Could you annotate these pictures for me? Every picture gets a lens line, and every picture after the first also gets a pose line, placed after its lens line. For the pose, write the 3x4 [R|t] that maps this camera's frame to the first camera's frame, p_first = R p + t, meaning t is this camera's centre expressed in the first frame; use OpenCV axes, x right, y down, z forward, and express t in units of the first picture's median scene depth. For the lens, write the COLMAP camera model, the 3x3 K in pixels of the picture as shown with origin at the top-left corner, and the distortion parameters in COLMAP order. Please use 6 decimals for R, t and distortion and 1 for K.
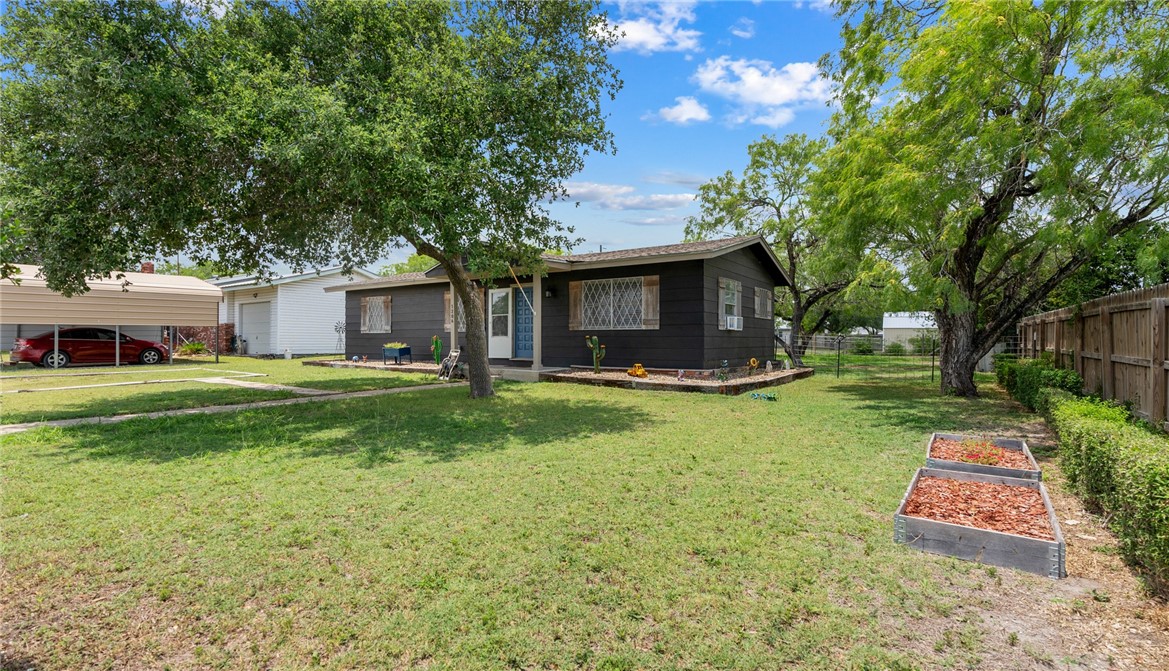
lens RADIAL K [[536.6, 0, 584.3], [0, 536.6, 336.3], [0, 0, 1]] dist [0.001329, 0.000051]
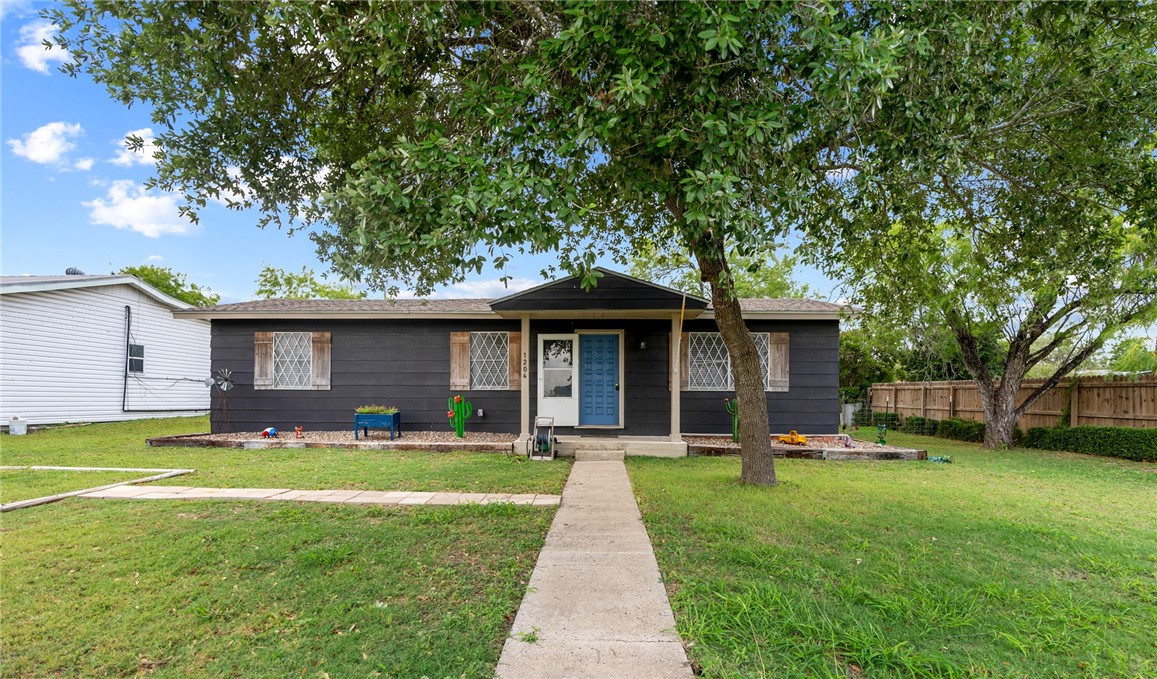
lens RADIAL K [[522.3, 0, 577.7], [0, 522.3, 339.4], [0, 0, 1]] dist [-0.001120, -0.000152]
pose [[0.835385, 0.069506, 0.545253, -0.565959], [-0.008182, 0.993435, -0.114103, 0.003108], [-0.549605, 0.090859, 0.830469, 0.385723]]
